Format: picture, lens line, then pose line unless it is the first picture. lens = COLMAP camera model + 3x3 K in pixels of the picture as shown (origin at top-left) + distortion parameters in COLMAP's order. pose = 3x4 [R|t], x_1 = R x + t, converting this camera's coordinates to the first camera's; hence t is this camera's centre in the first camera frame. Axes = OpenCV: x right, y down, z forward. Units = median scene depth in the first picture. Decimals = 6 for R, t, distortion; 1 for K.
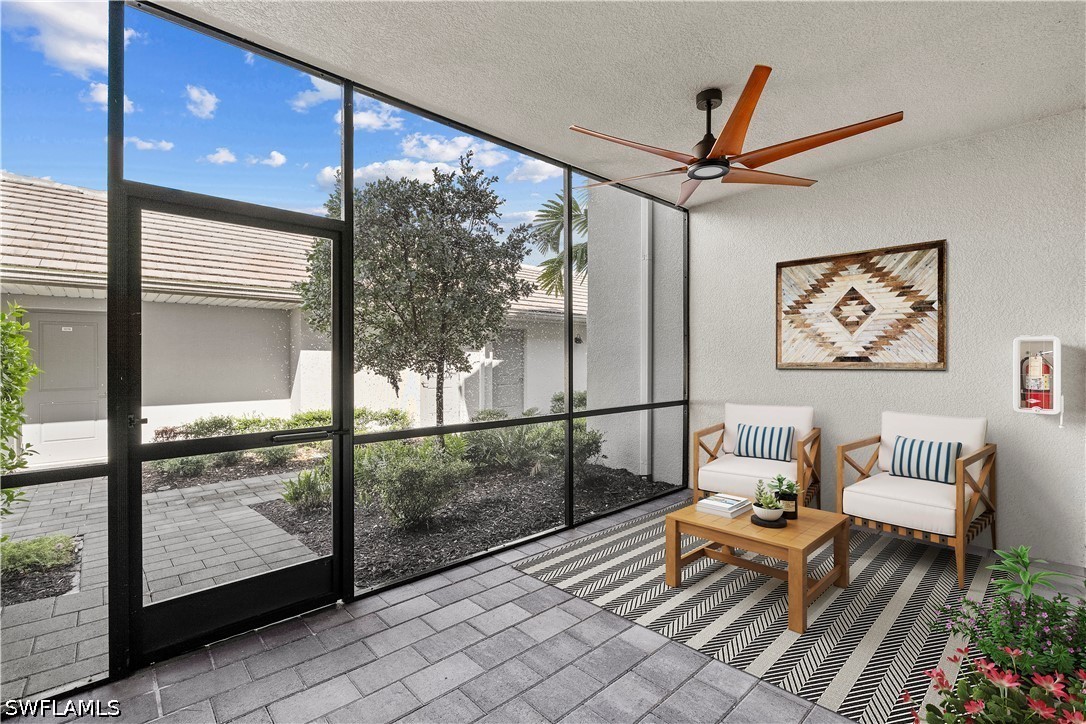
lens RADIAL K [[479.8, 0, 532.3], [0, 479.8, 365.1], [0, 0, 1]] dist [-0.009602, 0.002578]
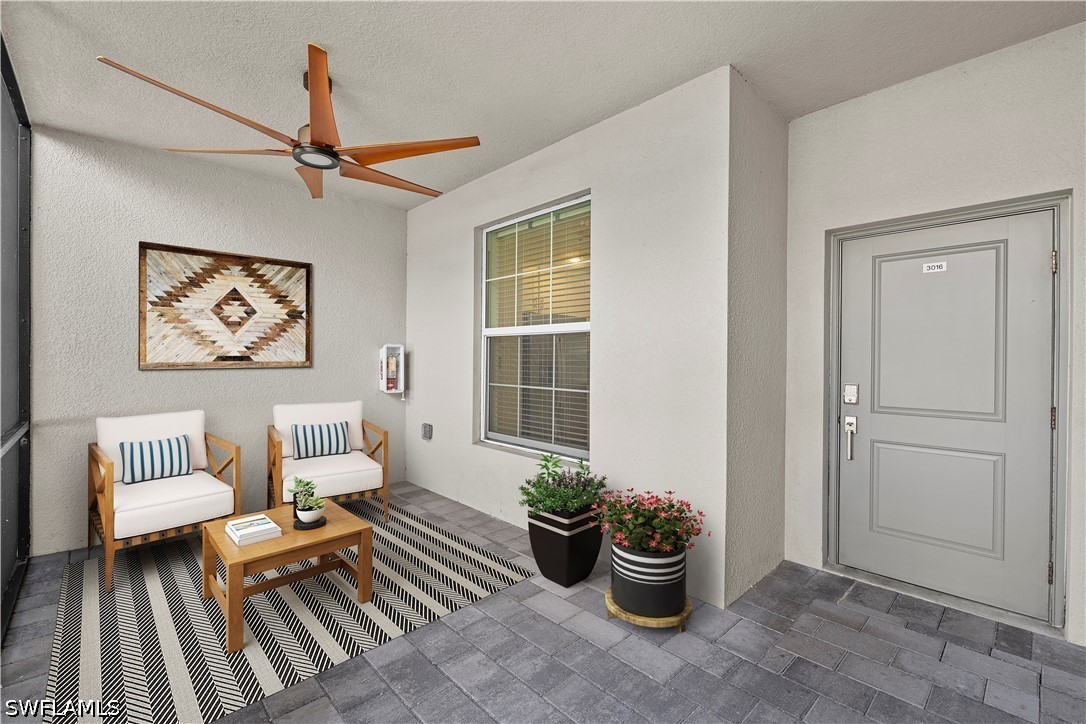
lens RADIAL K [[479.8, 0, 532.2], [0, 479.8, 355.3], [0, 0, 1]] dist [-0.009602, 0.002578]
pose [[-0.017729, -0.001557, 0.999842, -0.366658], [0.008332, 0.999964, 0.001705, -0.015998], [-0.999808, 0.008361, -0.017715, 0.391491]]
